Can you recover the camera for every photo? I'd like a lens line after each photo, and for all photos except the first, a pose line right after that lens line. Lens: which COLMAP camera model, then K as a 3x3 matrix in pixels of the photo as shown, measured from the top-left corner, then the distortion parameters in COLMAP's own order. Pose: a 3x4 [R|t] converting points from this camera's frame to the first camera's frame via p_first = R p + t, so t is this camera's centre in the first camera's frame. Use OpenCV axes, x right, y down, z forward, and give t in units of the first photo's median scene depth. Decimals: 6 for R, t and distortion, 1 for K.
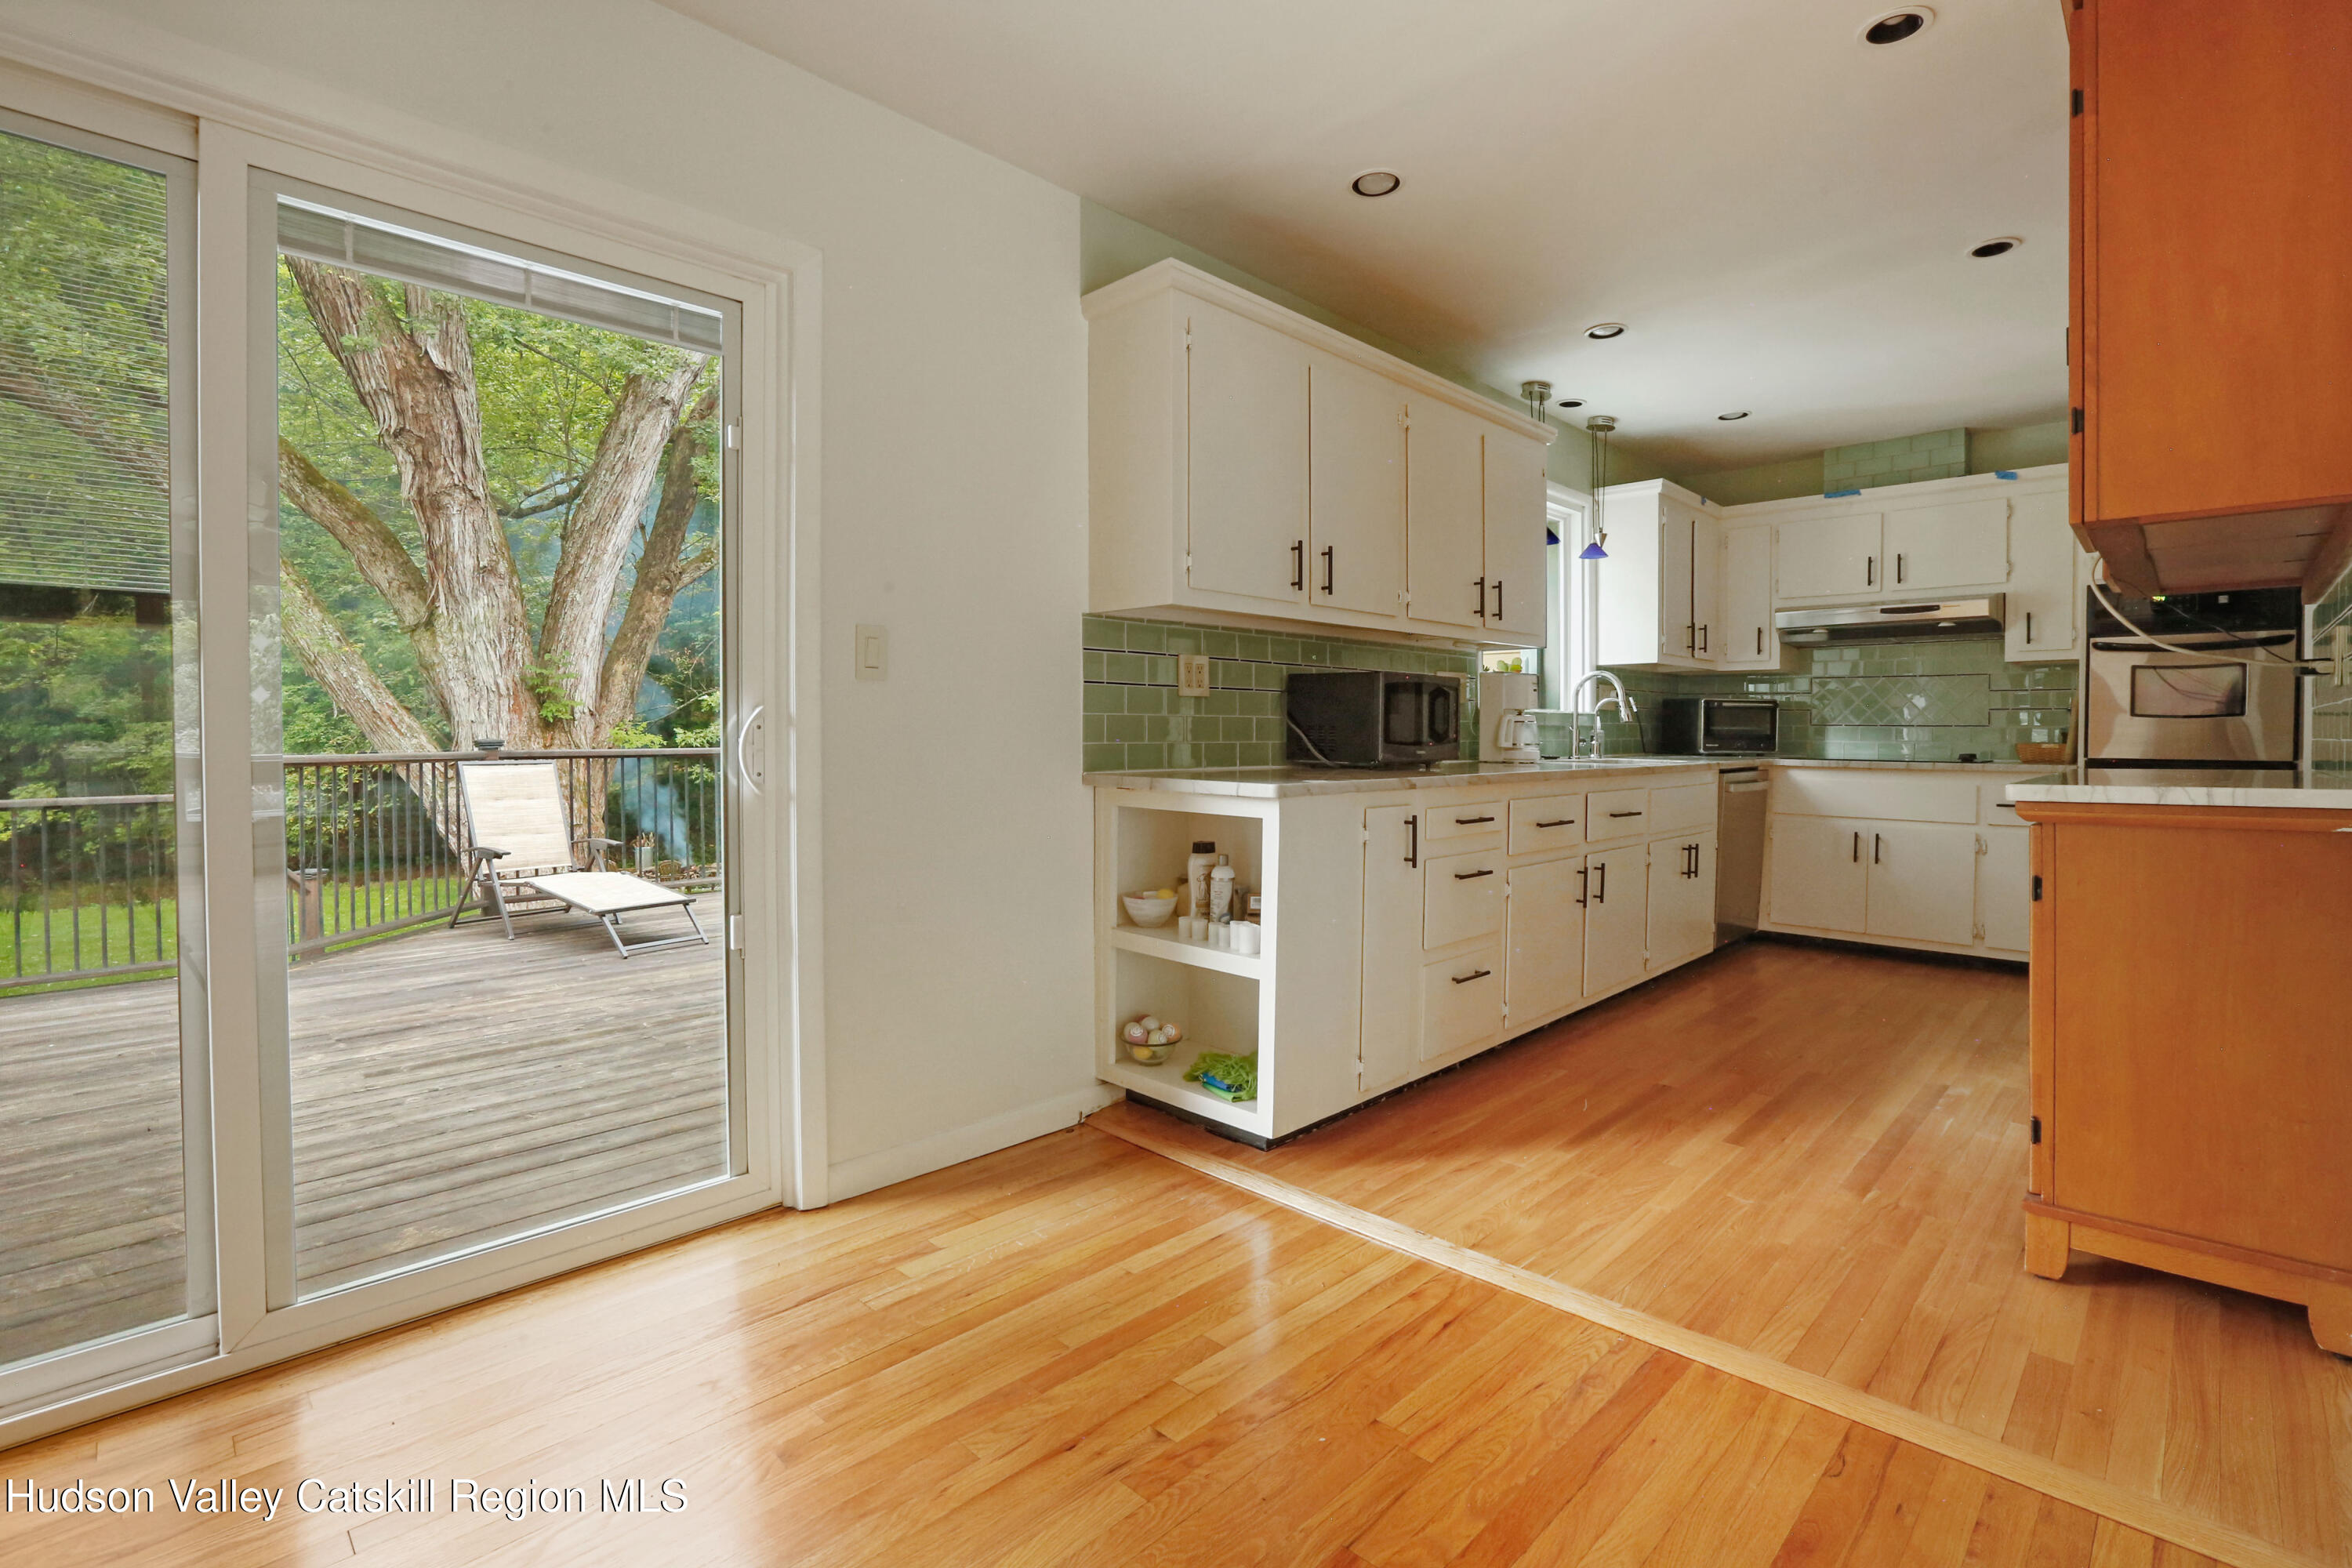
lens RADIAL K [[1083.2, 0, 1186.4], [0, 1083.2, 752.1], [0, 0, 1]] dist [-0.036484, 0.003908]
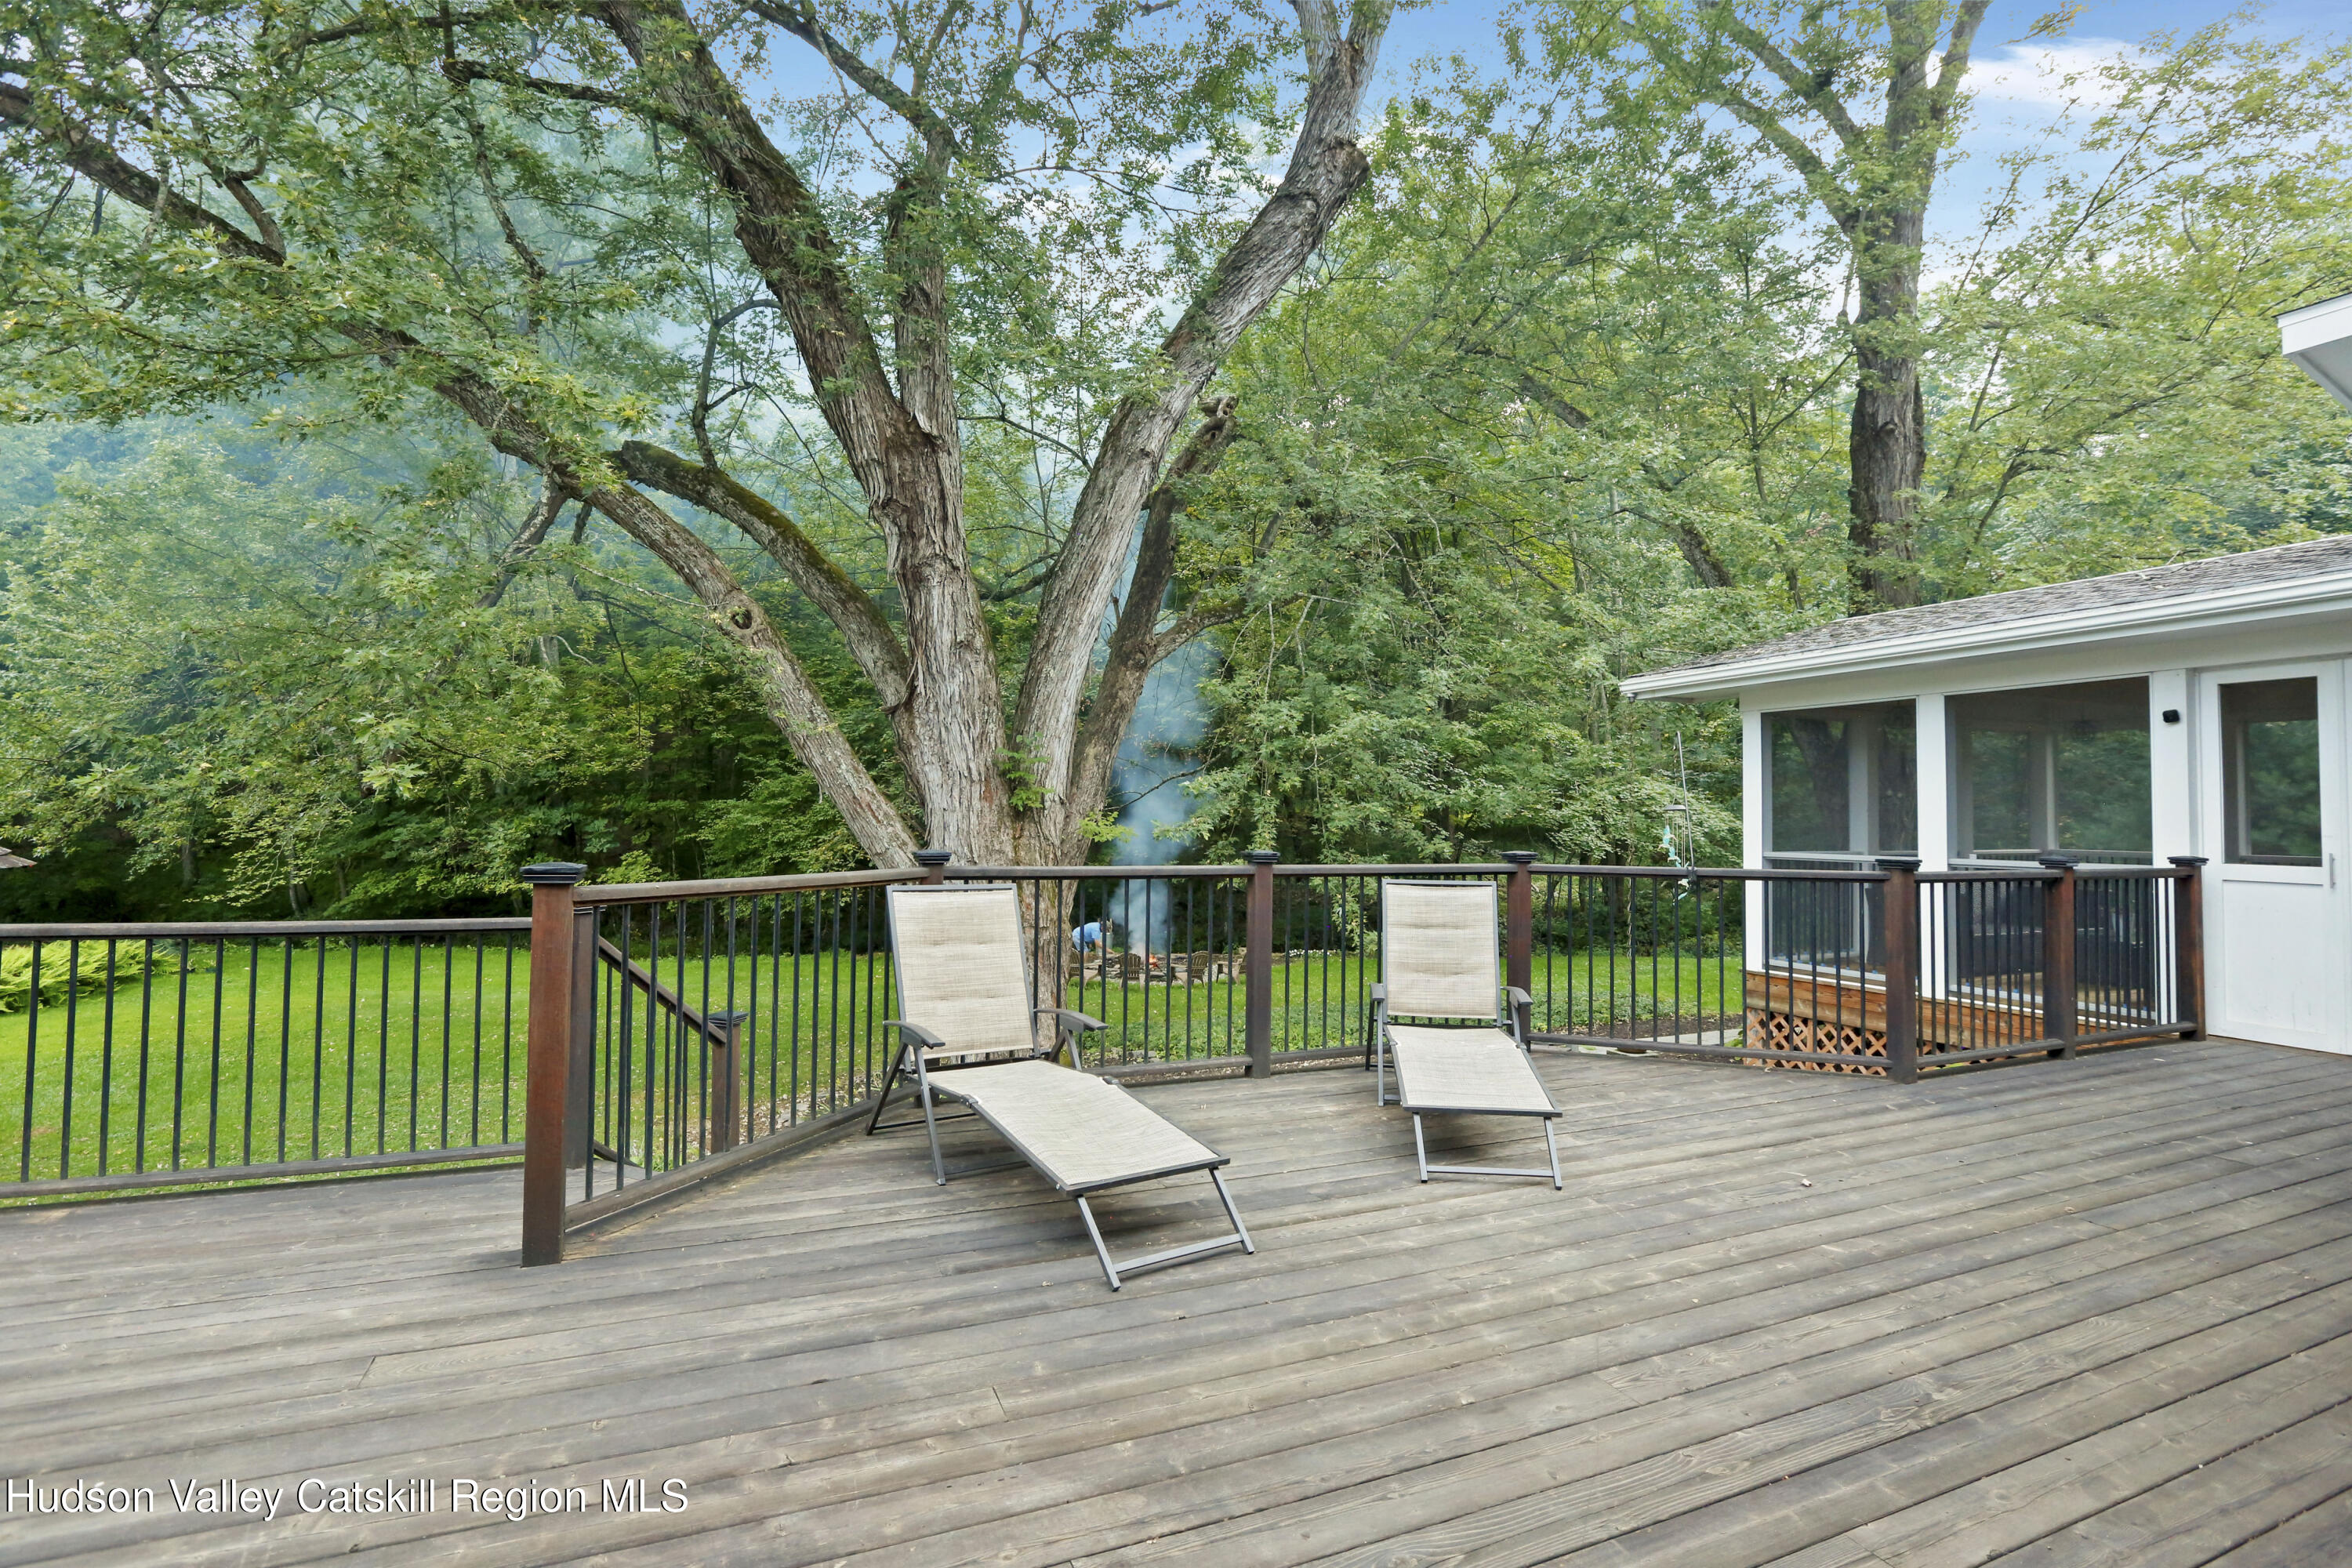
lens RADIAL K [[1083.2, 0, 1180.3], [0, 1083.2, 771.2], [0, 0, 1]] dist [-0.036484, 0.003908]
pose [[0.923254, 0.001808, -0.384185, -0.128636], [-0.025176, 0.998124, -0.055804, -0.015304], [0.383364, 0.061193, 0.921568, 0.224482]]
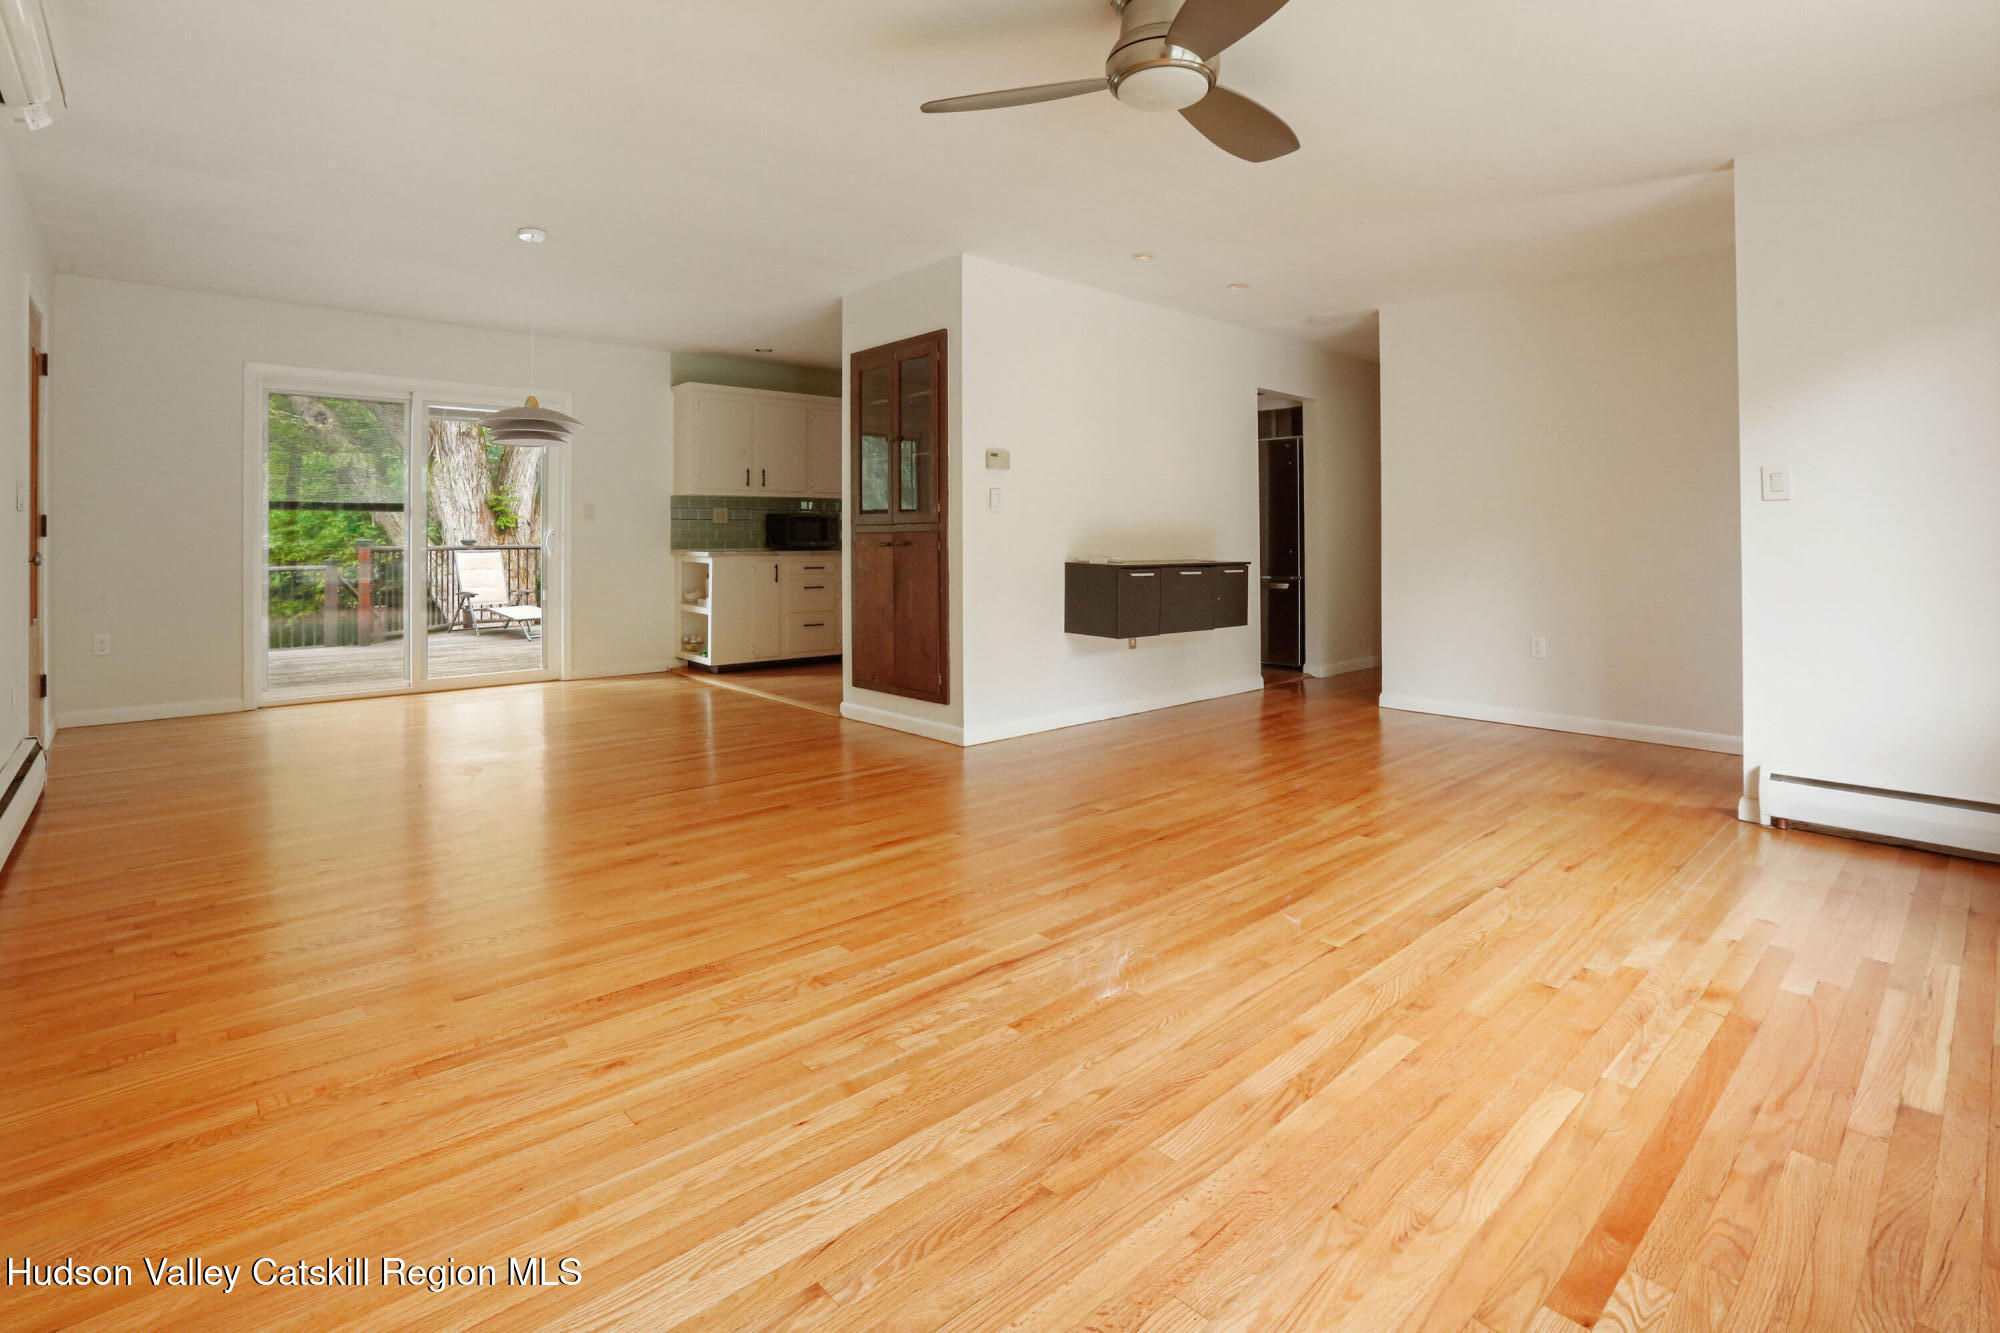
lens RADIAL K [[921.1, 0, 982.2], [0, 921.1, 539.5], [0, 0, 1]] dist [-0.036484, 0.003908]
pose [[0.998390, 0.004154, -0.056577, 0.202787], [-0.005074, 0.999857, -0.016131, 0.005904], [0.056502, 0.016392, 0.998268, -0.326584]]
